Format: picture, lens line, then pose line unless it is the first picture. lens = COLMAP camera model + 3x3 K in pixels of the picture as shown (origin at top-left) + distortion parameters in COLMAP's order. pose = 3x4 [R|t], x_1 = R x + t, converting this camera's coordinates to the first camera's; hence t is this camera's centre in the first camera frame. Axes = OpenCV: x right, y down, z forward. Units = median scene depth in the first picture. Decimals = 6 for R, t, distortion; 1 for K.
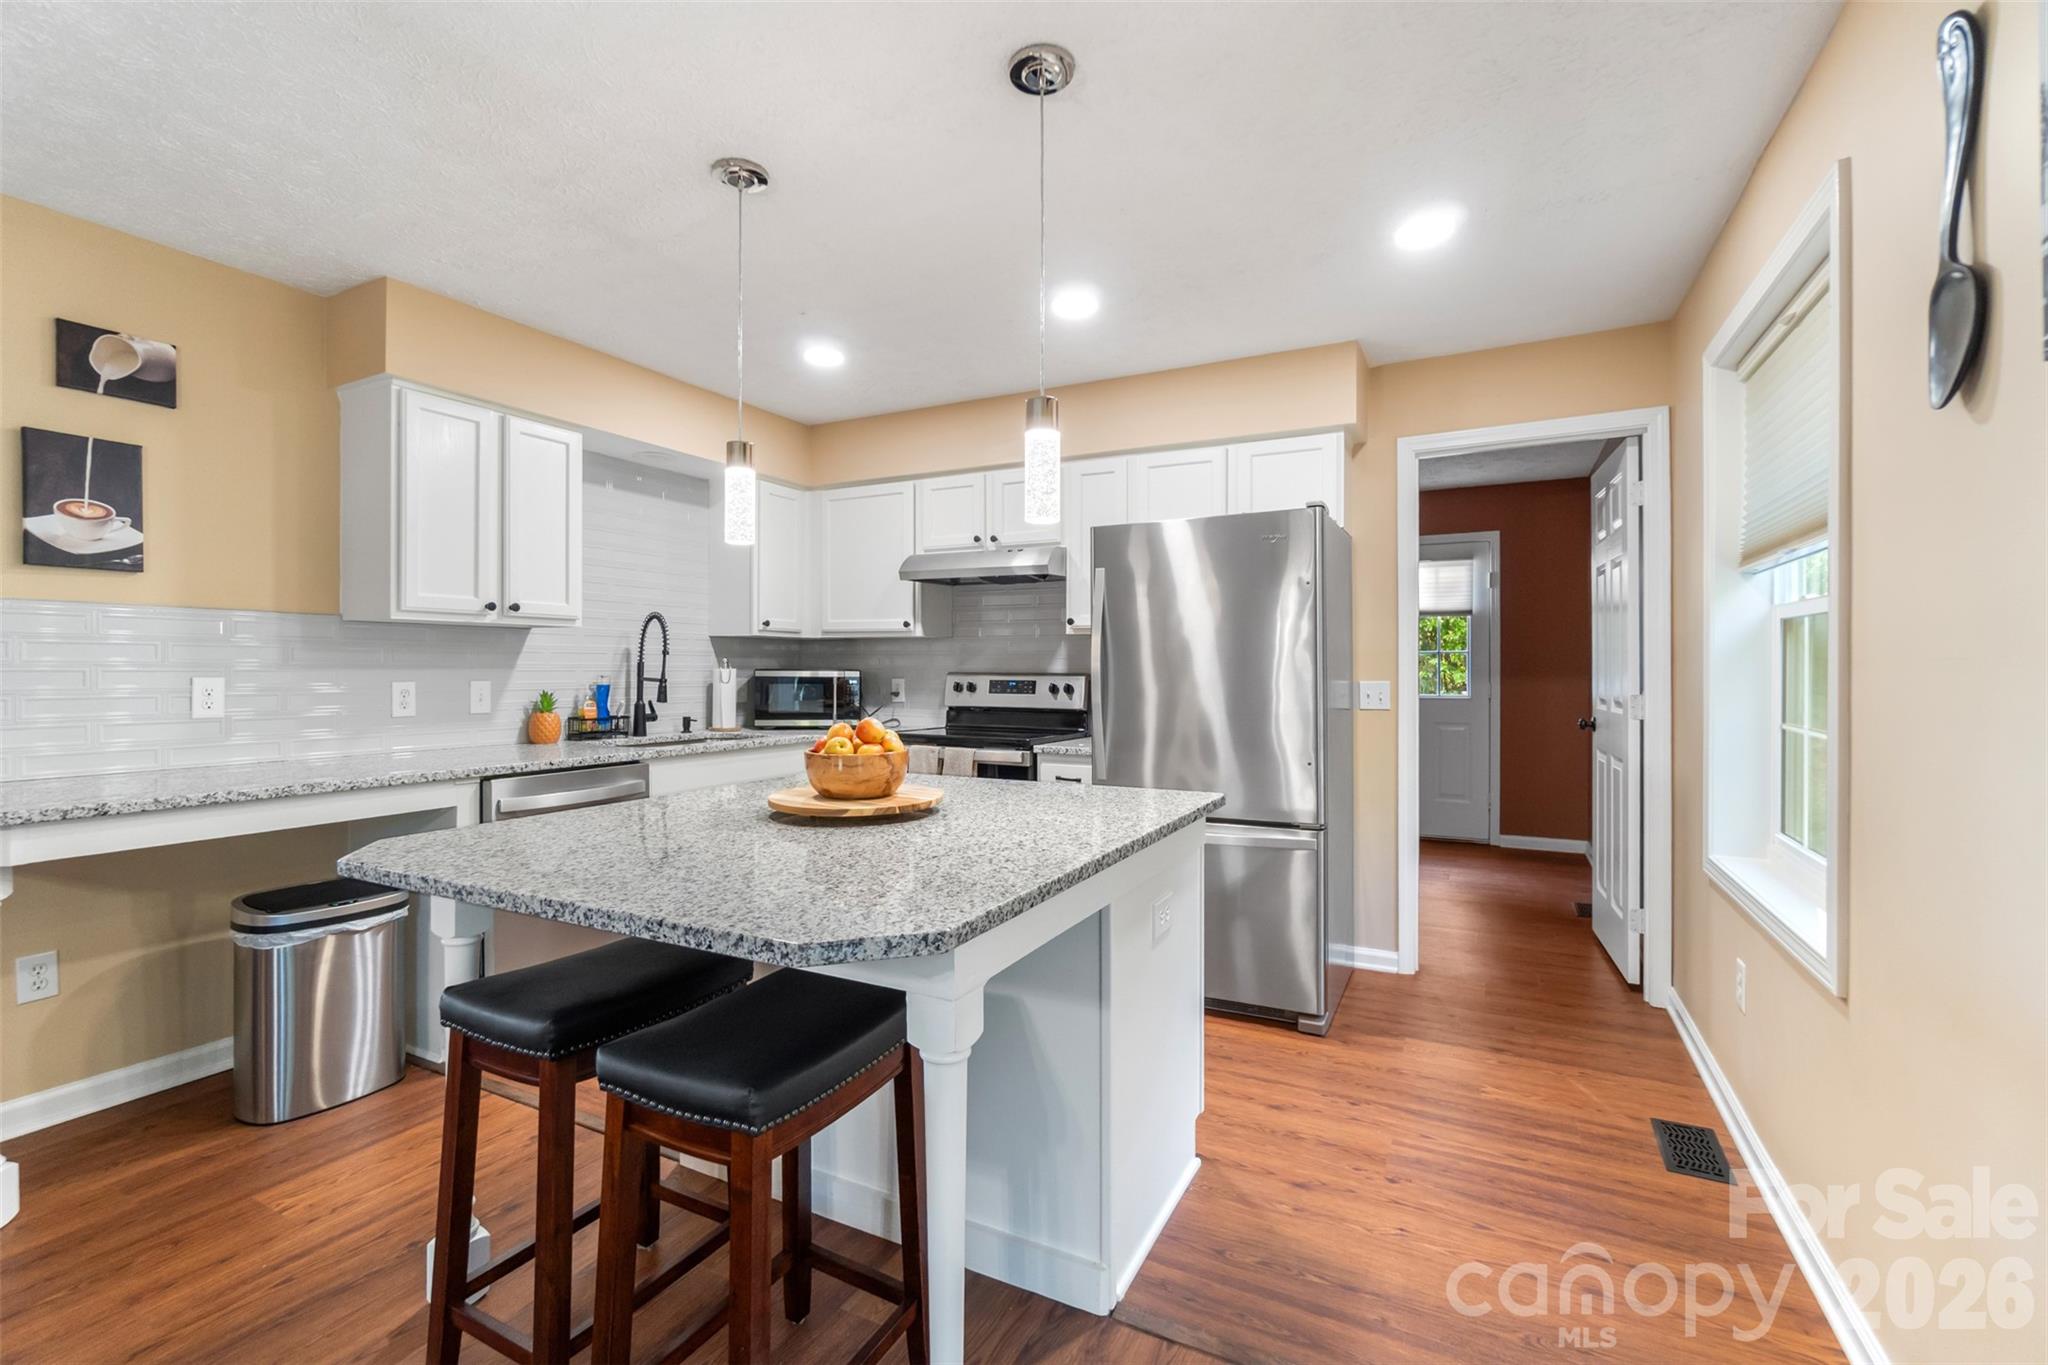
lens RADIAL K [[902.2, 0, 1019.6], [0, 902.2, 669.7], [0, 0, 1]] dist [0.000640, -0.000205]
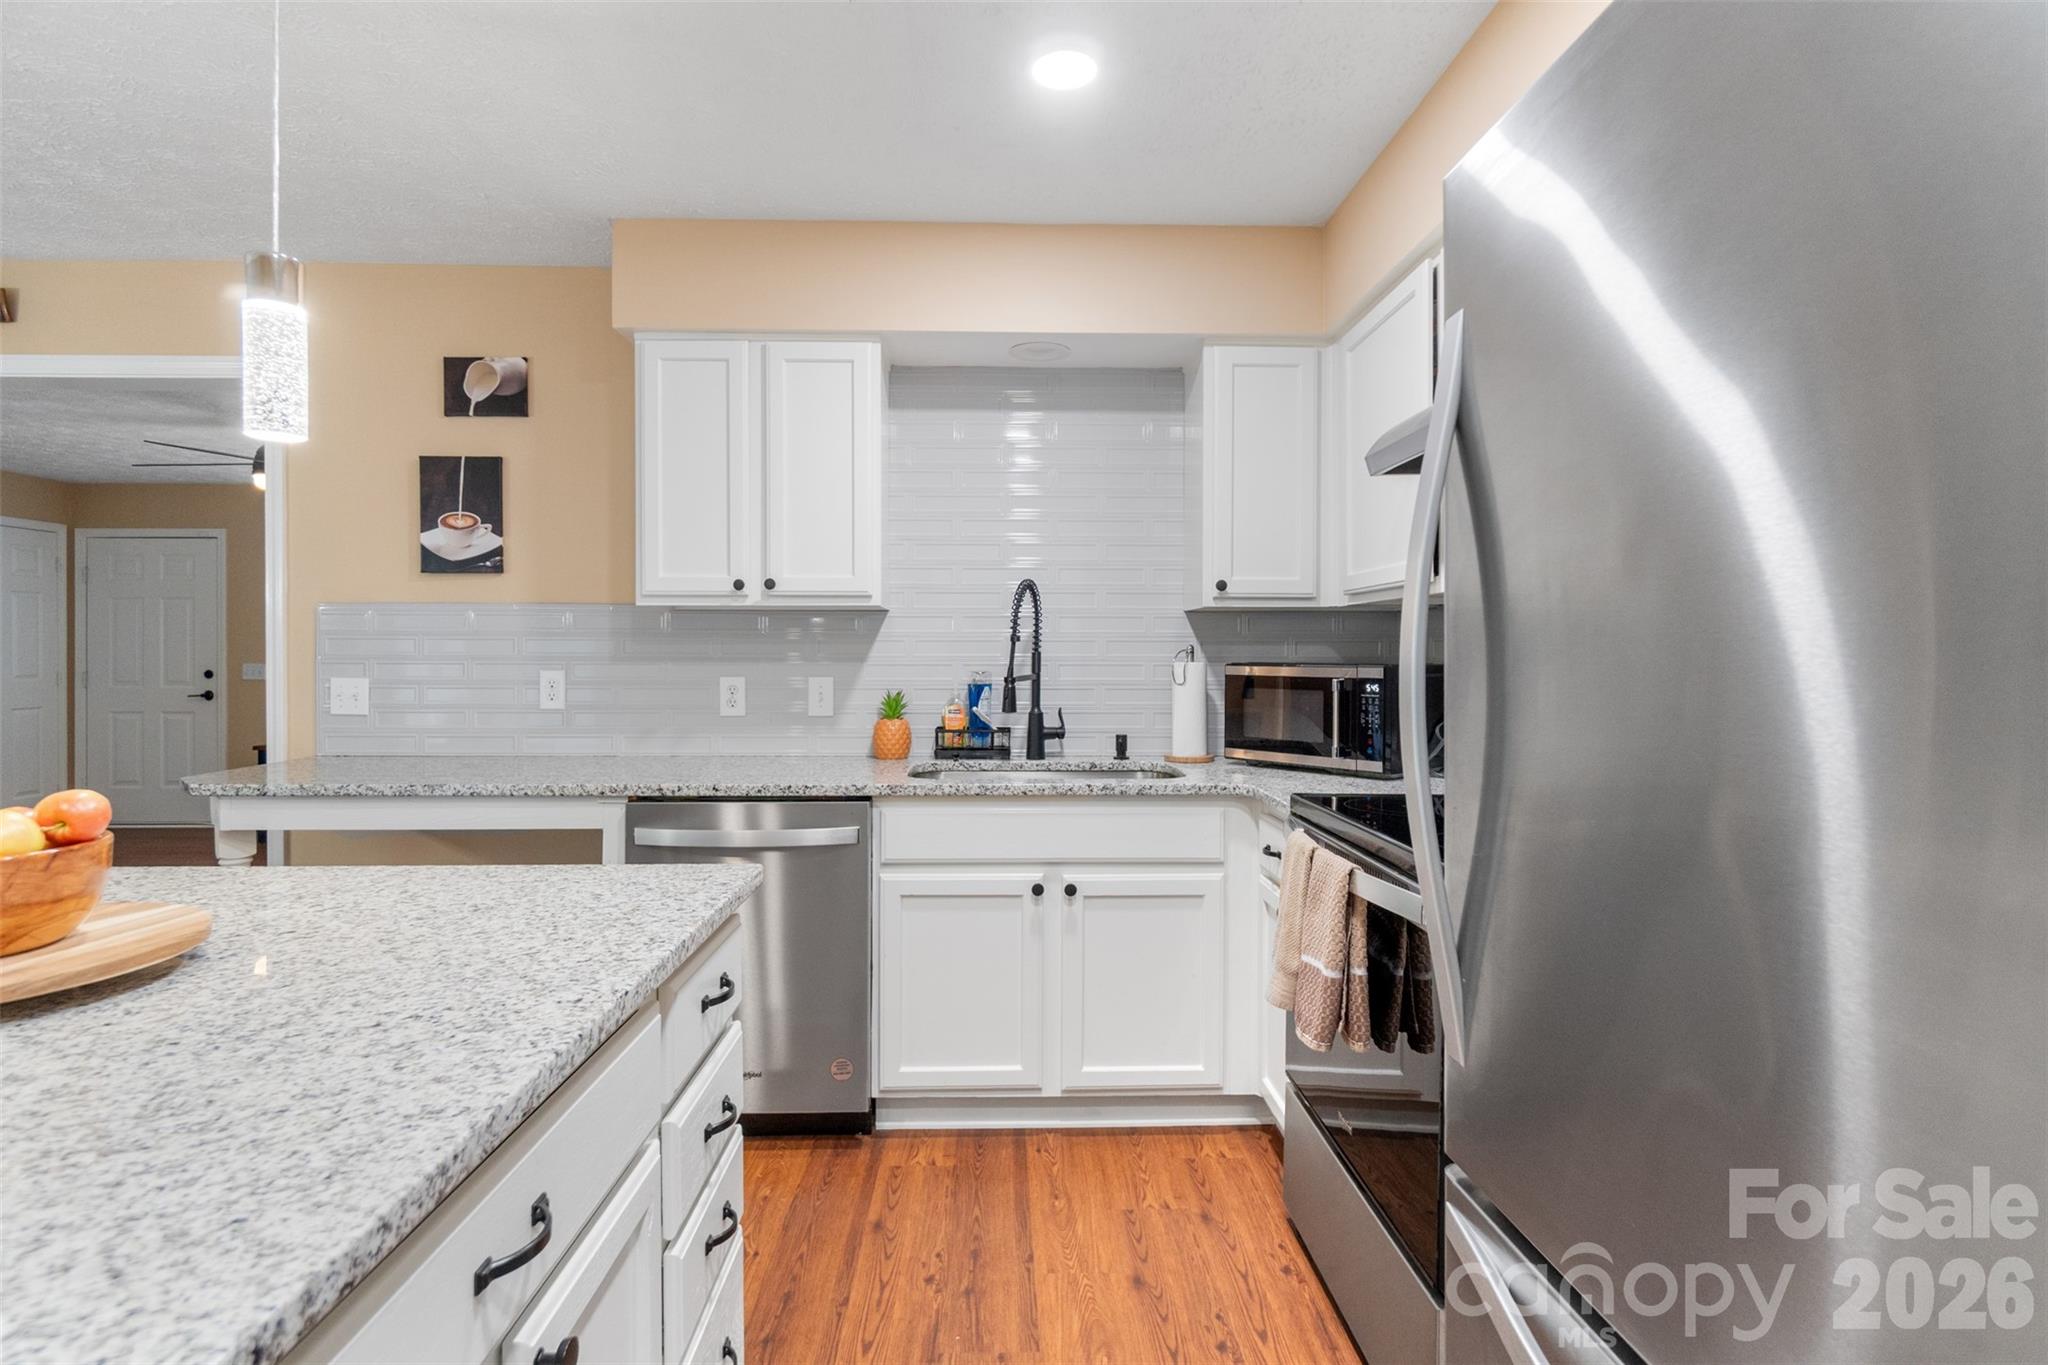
lens RADIAL K [[1015.7, 0, 1027.3], [0, 1015.7, 663.2], [0, 0, 1]] dist [0.006310, 0.000432]
pose [[0.489296, 0.002100, -0.872115, 0.358941], [-0.001653, 0.999998, 0.001481, -0.001979], [0.872116, 0.000717, 0.489298, 0.842706]]
